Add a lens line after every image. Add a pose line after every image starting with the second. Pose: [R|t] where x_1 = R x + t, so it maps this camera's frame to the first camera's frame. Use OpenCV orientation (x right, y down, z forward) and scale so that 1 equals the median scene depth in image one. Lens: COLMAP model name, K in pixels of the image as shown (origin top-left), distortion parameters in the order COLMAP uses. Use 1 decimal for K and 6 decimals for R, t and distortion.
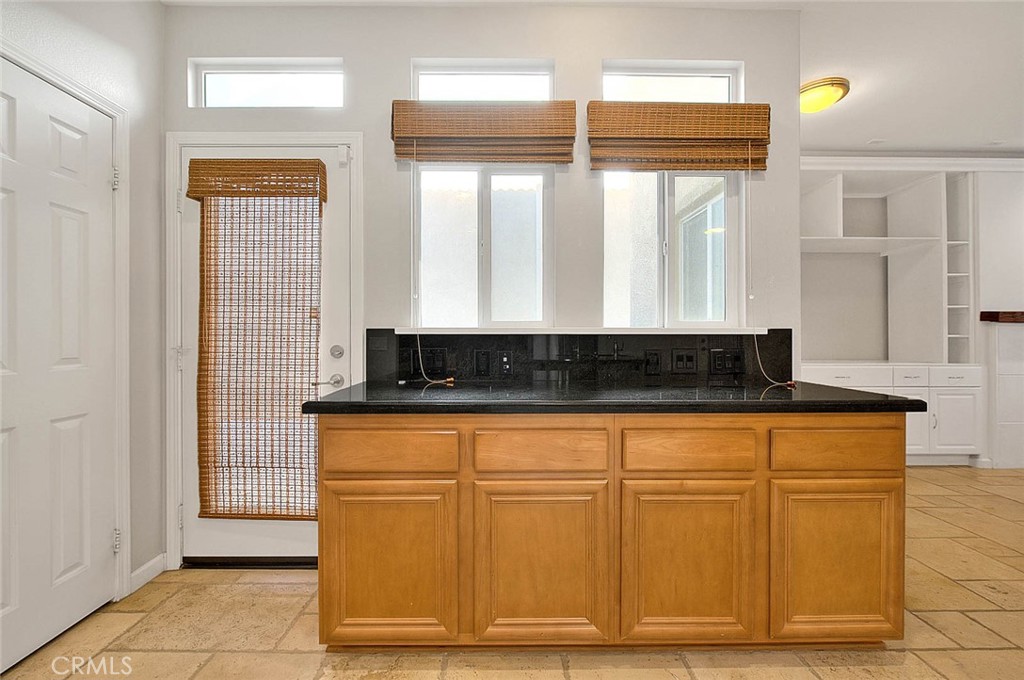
lens RADIAL K [[452.2, 0, 511.8], [0, 452.2, 357.6], [0, 0, 1]] dist [-0.004126, -0.000533]
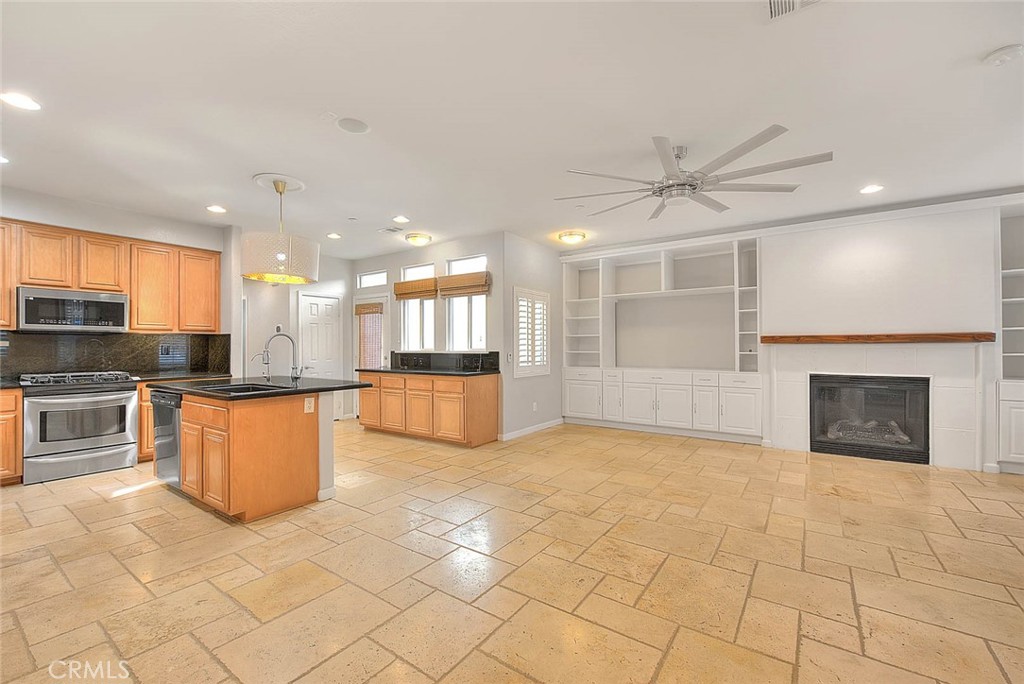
lens RADIAL K [[408.1, 0, 508.1], [0, 408.1, 344.3], [0, 0, 1]] dist [0.014288, -0.000252]
pose [[0.806445, -0.005622, -0.591283, 2.082026], [-0.022992, 0.998900, -0.040855, -0.011097], [0.590862, 0.046542, 0.805429, -0.889420]]
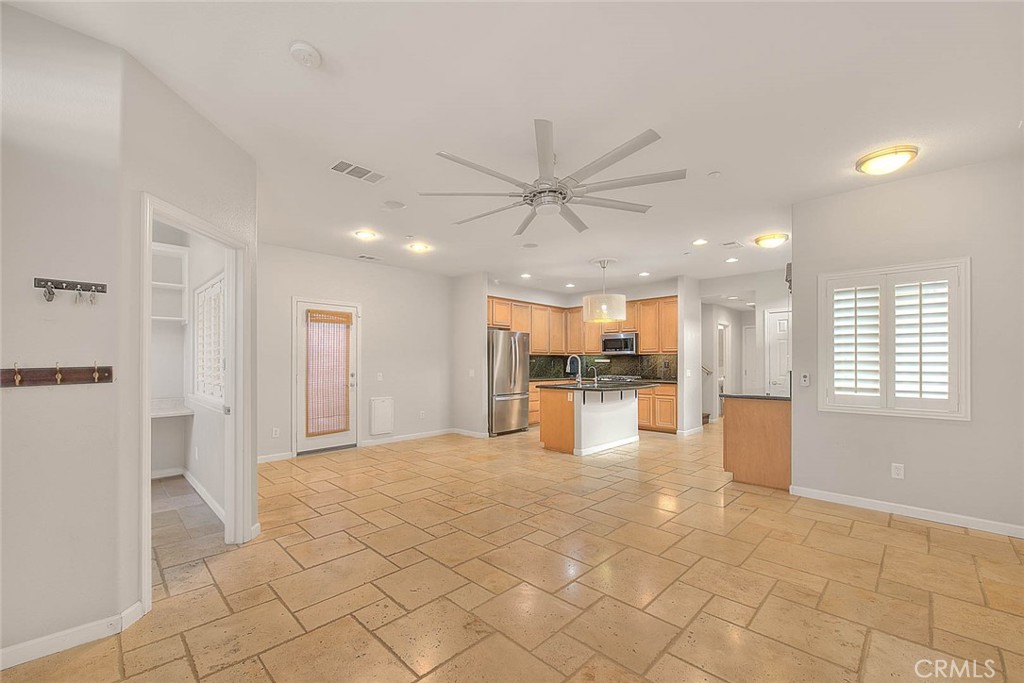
lens RADIAL K [[422.8, 0, 508.8], [0, 422.8, 325.9], [0, 0, 1]] dist [-0.000819, -0.000918]
pose [[-0.701349, -0.059972, -0.710291, 2.807430], [-0.032739, 0.998113, -0.051947, -0.127613], [0.712066, -0.013178, -0.701989, 1.452044]]
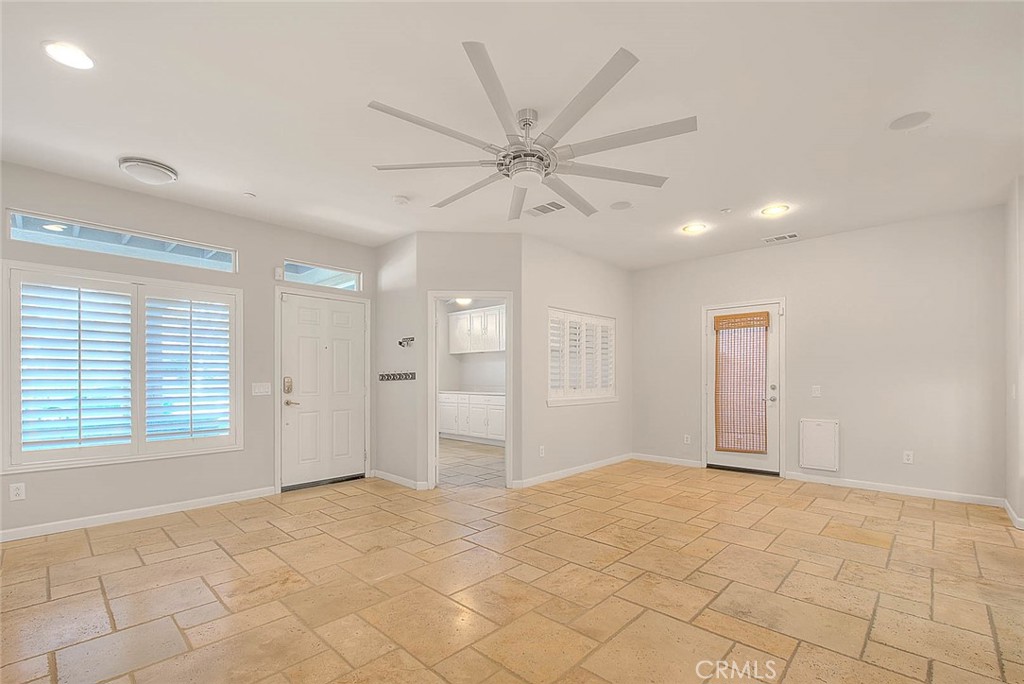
lens RADIAL K [[452.2, 0, 511.8], [0, 452.2, 359.6], [0, 0, 1]] dist [-0.004126, -0.000533]
pose [[-0.725424, 0.023750, 0.687893, 0.914967], [0.030564, 0.999530, -0.002279, -0.104168], [-0.687624, 0.019372, -0.725809, 1.477474]]
